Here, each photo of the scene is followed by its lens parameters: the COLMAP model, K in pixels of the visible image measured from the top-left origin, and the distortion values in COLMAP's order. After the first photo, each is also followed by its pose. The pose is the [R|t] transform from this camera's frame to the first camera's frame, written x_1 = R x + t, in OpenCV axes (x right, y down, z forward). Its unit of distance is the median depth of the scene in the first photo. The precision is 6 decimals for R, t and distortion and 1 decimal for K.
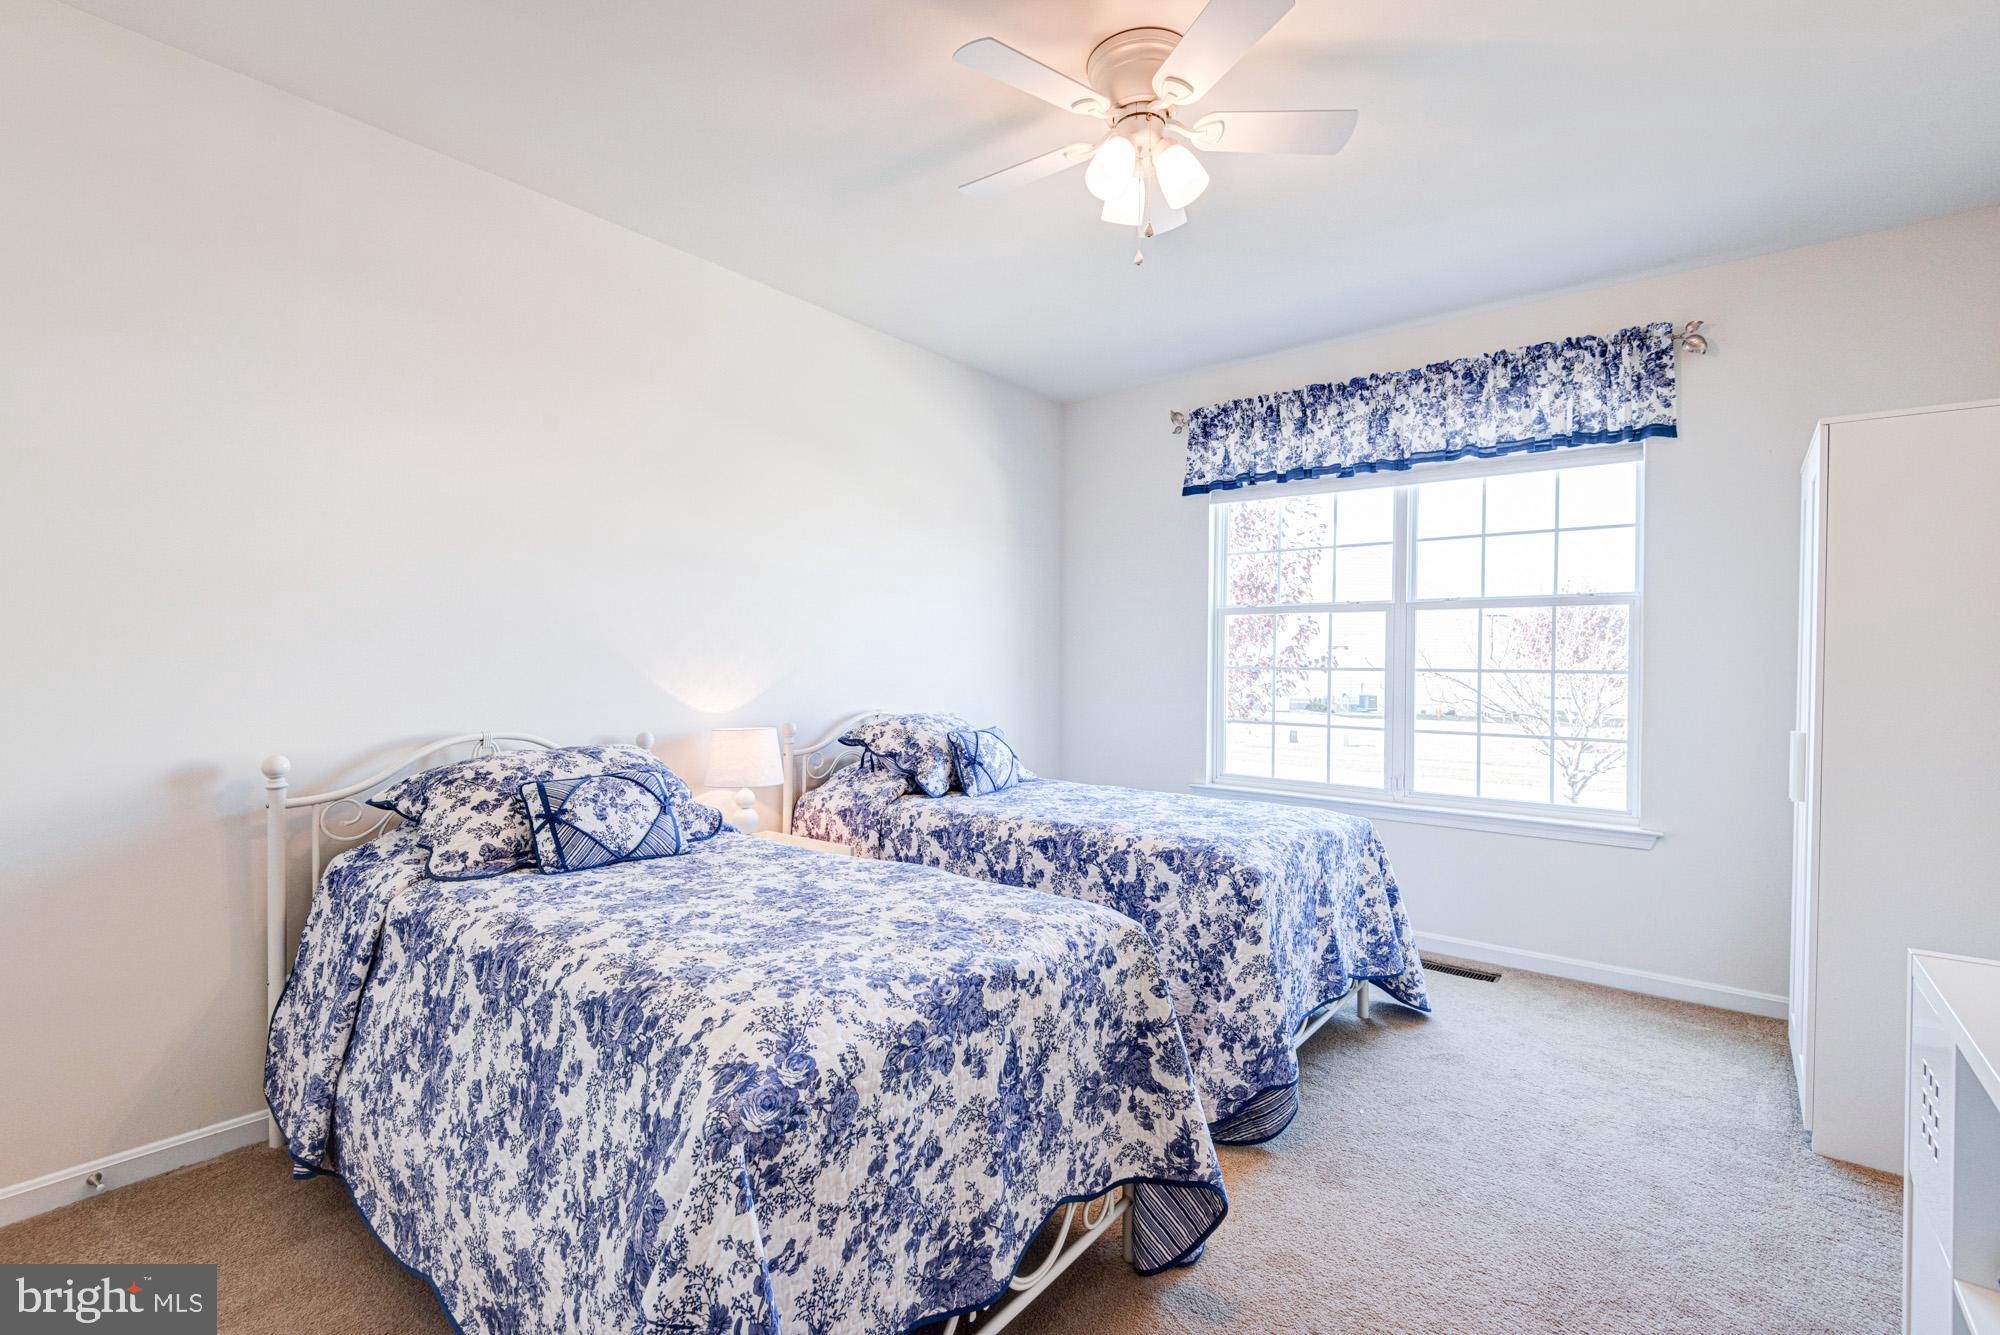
lens RADIAL K [[903.2, 0, 997.9], [0, 903.2, 665.6], [0, 0, 1]] dist [0.039976, -0.025122]
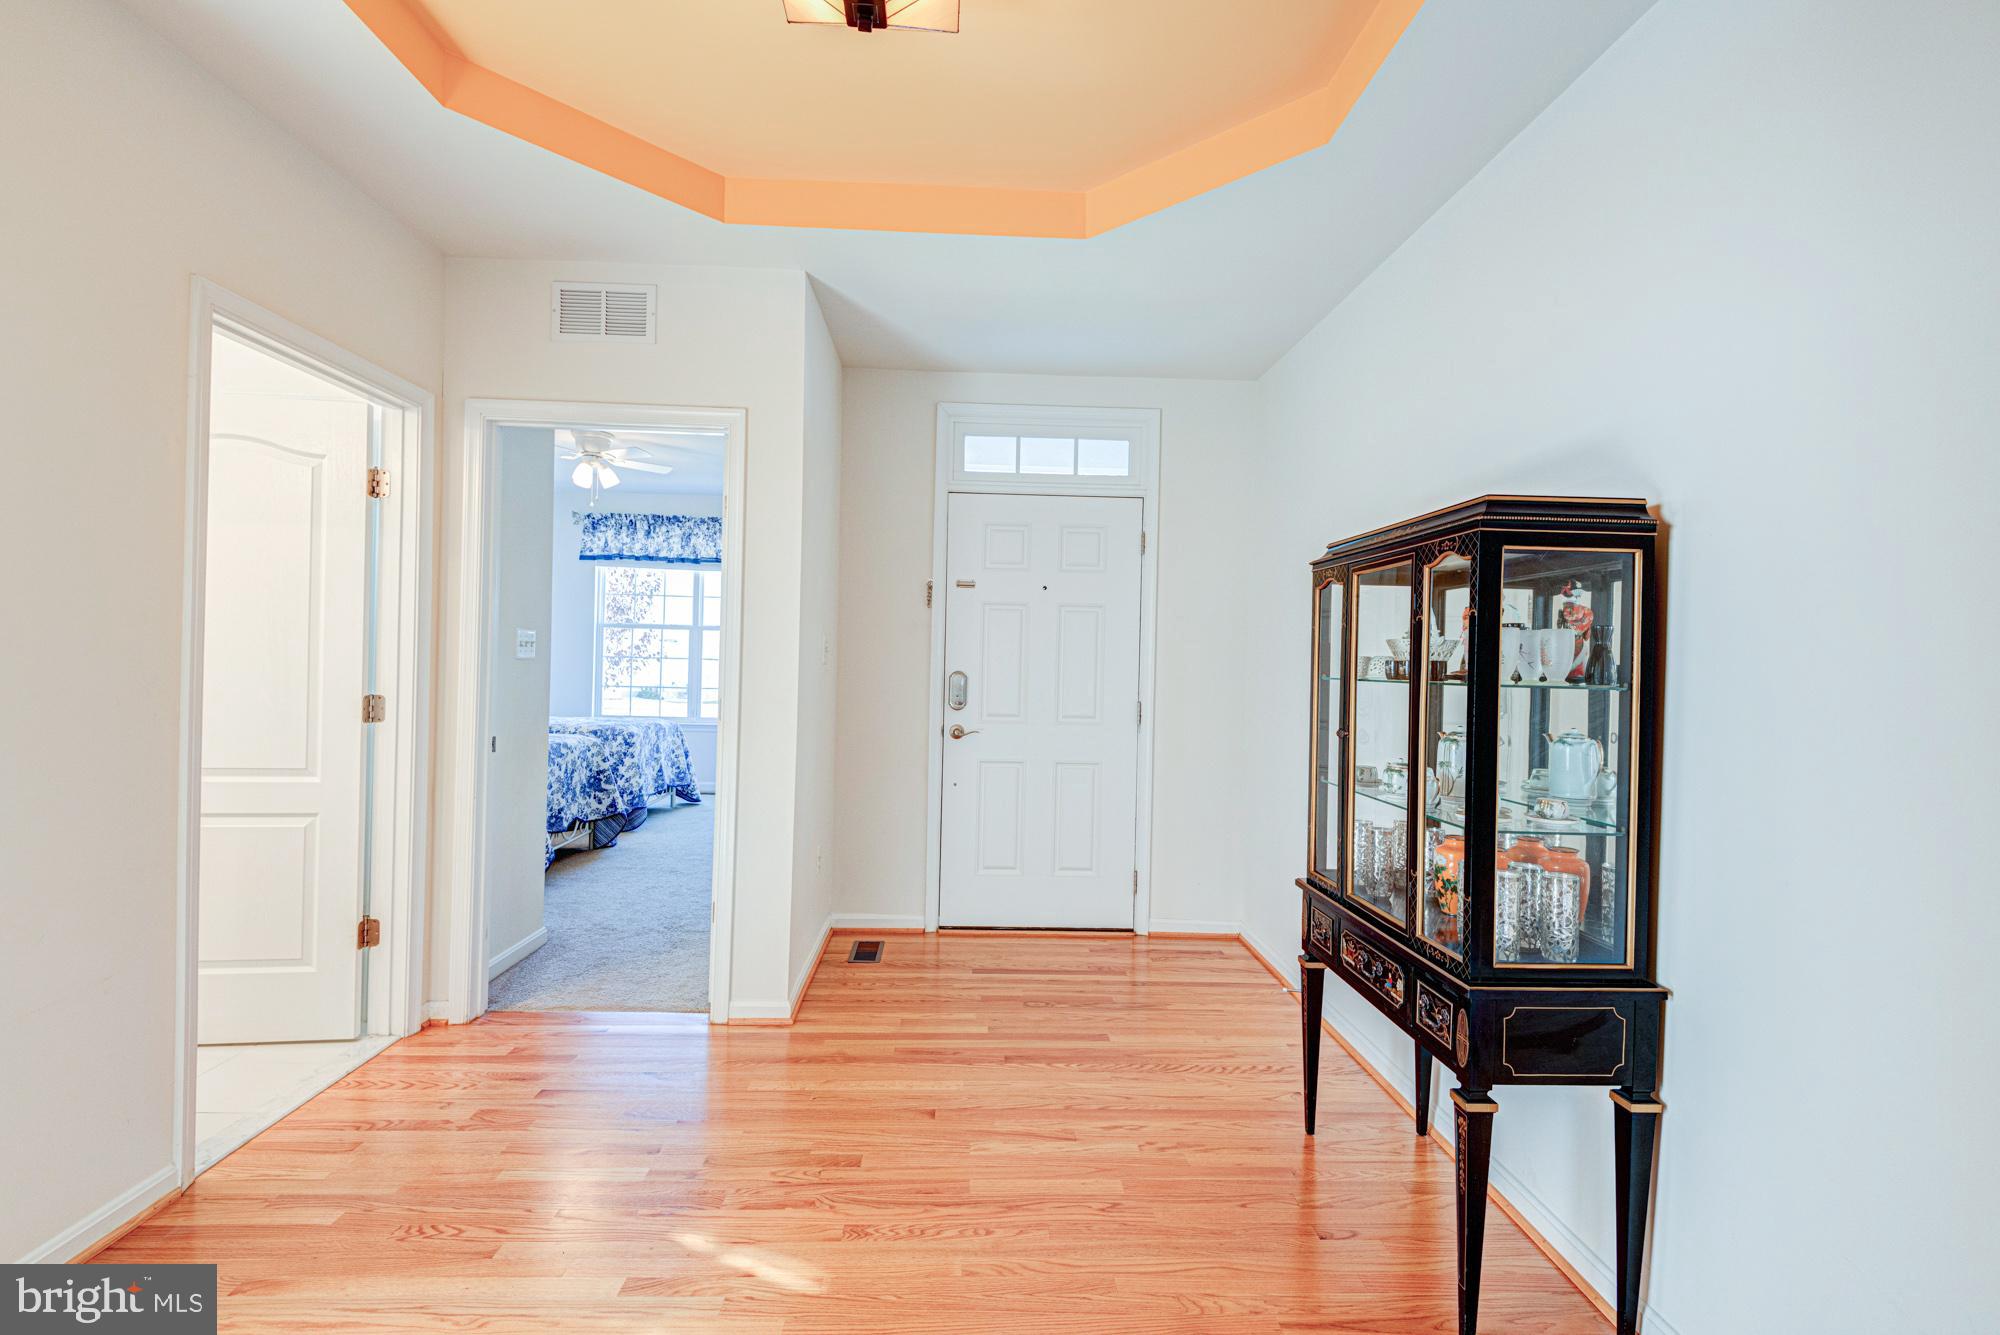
lens RADIAL K [[903.2, 0, 997.9], [0, 903.2, 665.6], [0, 0, 1]] dist [0.039976, -0.025122]
pose [[0.760787, 0.008492, 0.648946, -0.486191], [-0.014372, 0.999890, 0.003765, 0.002754], [-0.648843, -0.012191, 0.760825, -1.324599]]
